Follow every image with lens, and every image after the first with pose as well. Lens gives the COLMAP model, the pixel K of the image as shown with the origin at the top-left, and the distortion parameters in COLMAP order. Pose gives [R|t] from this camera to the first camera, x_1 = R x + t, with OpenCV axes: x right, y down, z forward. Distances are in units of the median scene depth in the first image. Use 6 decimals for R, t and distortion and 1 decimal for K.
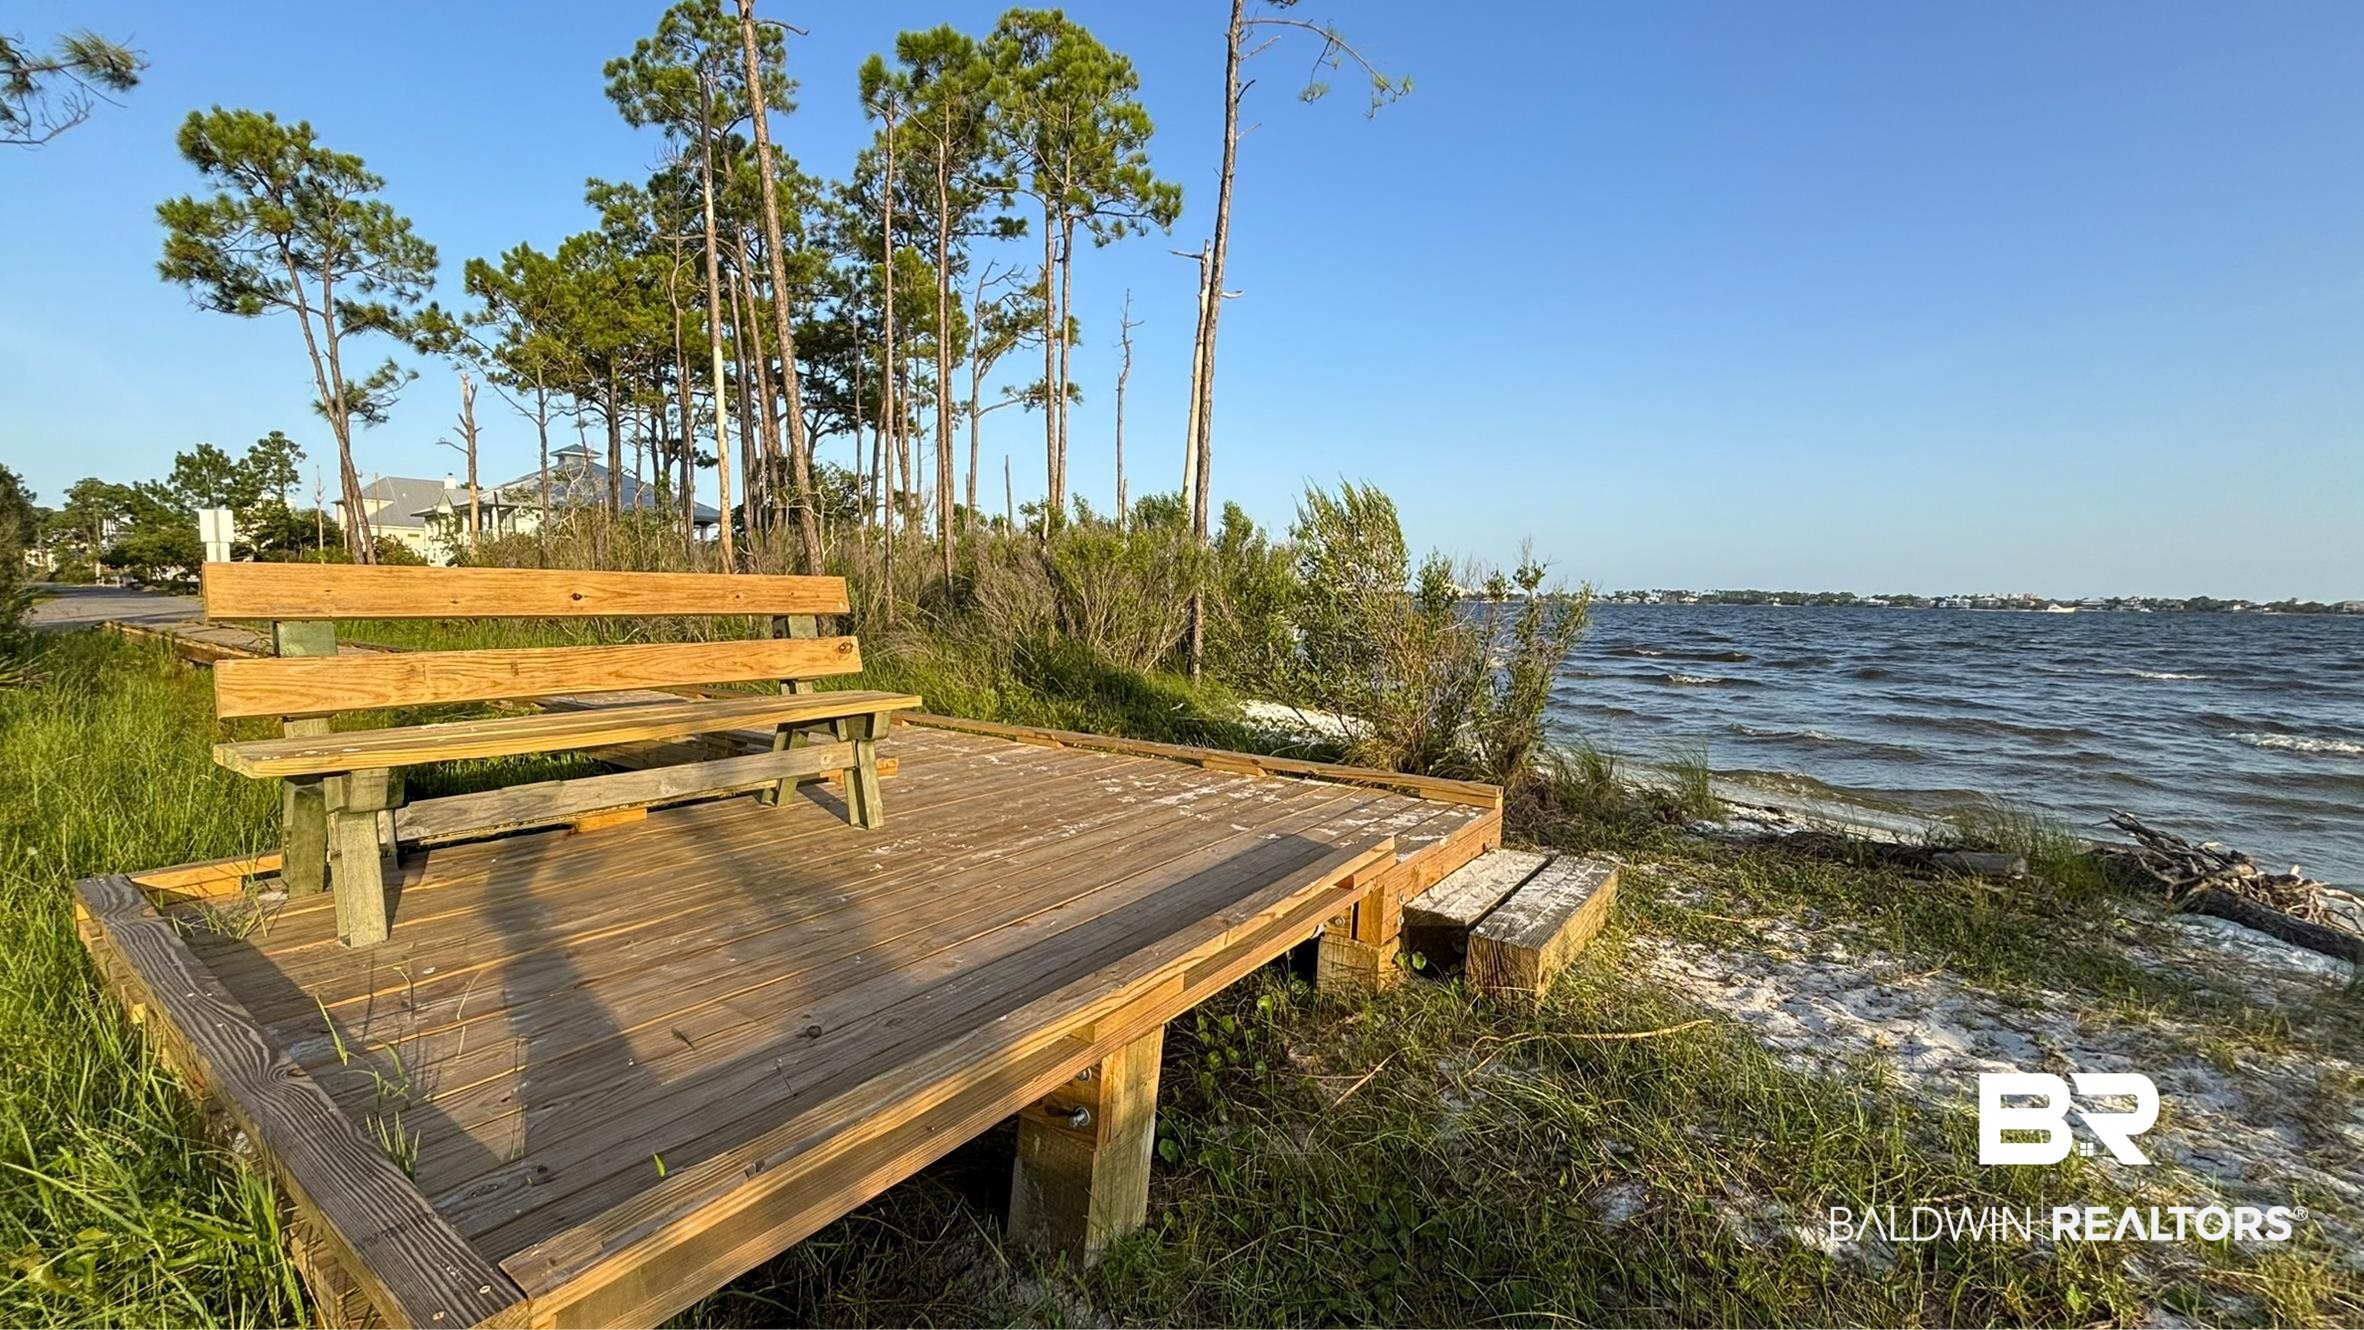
lens RADIAL K [[955.2, 0, 1181.1], [0, 955.2, 674.6], [0, 0, 1]] dist [0.001434, 0.000132]
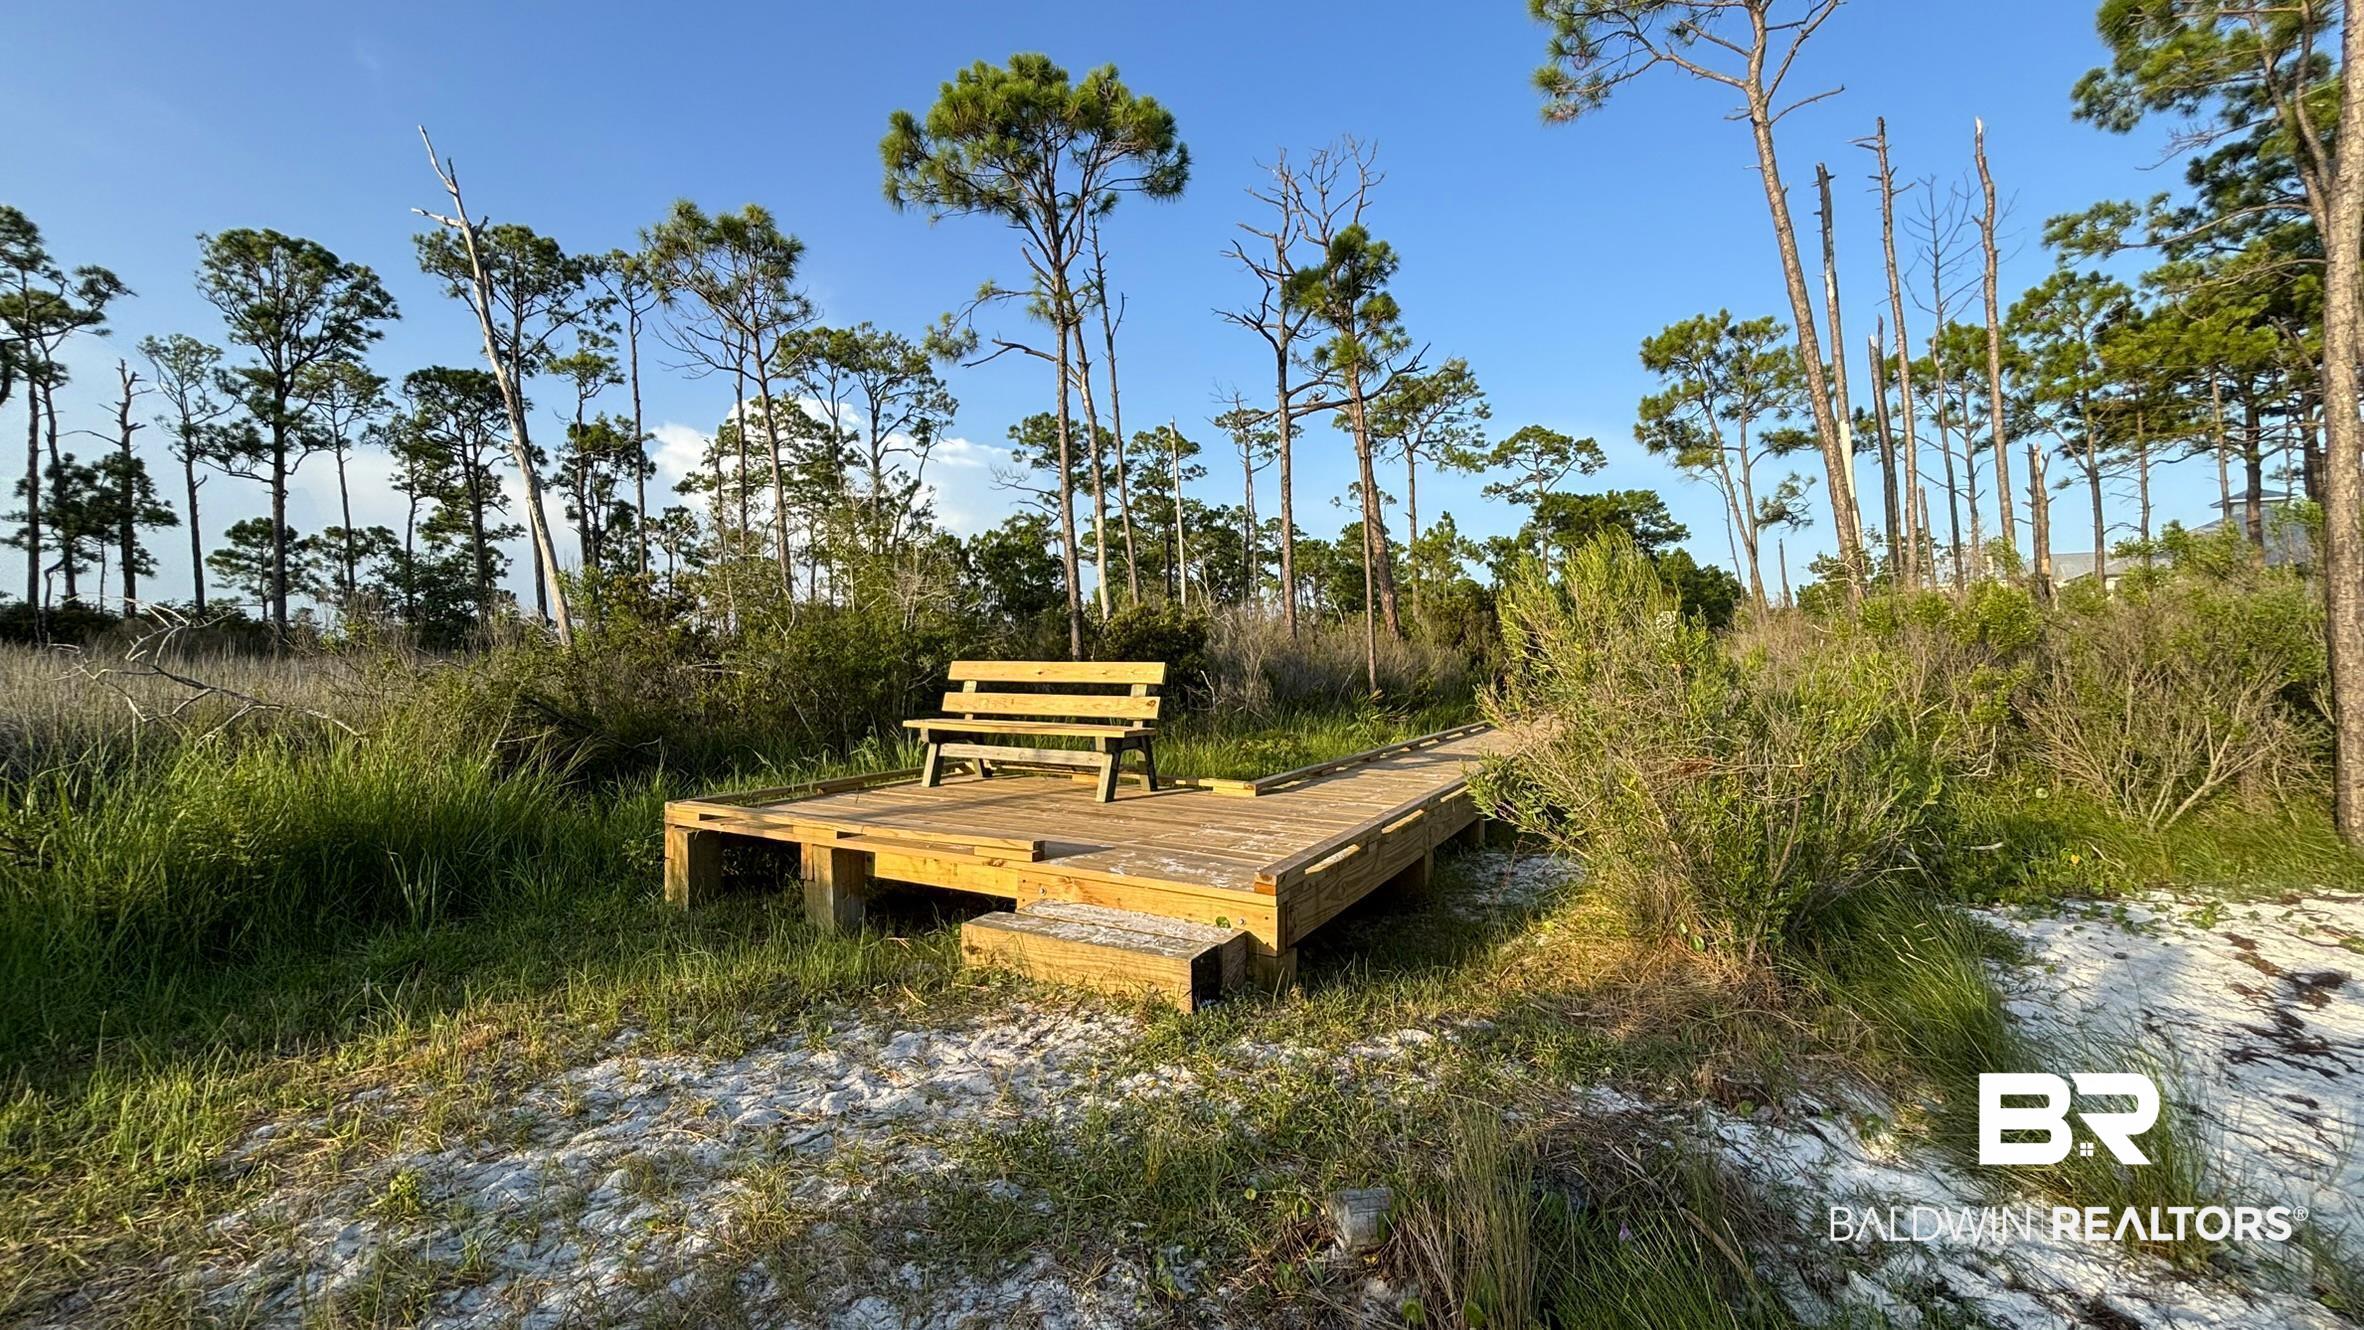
lens RADIAL K [[955.2, 0, 1185.4], [0, 955.2, 657.6], [0, 0, 1]] dist [0.001434, 0.000132]
pose [[0.140099, -0.015625, -0.990014, 0.254158], [-0.086388, 0.995870, -0.027942, -0.011734], [0.986362, 0.089440, 0.138171, 0.155912]]
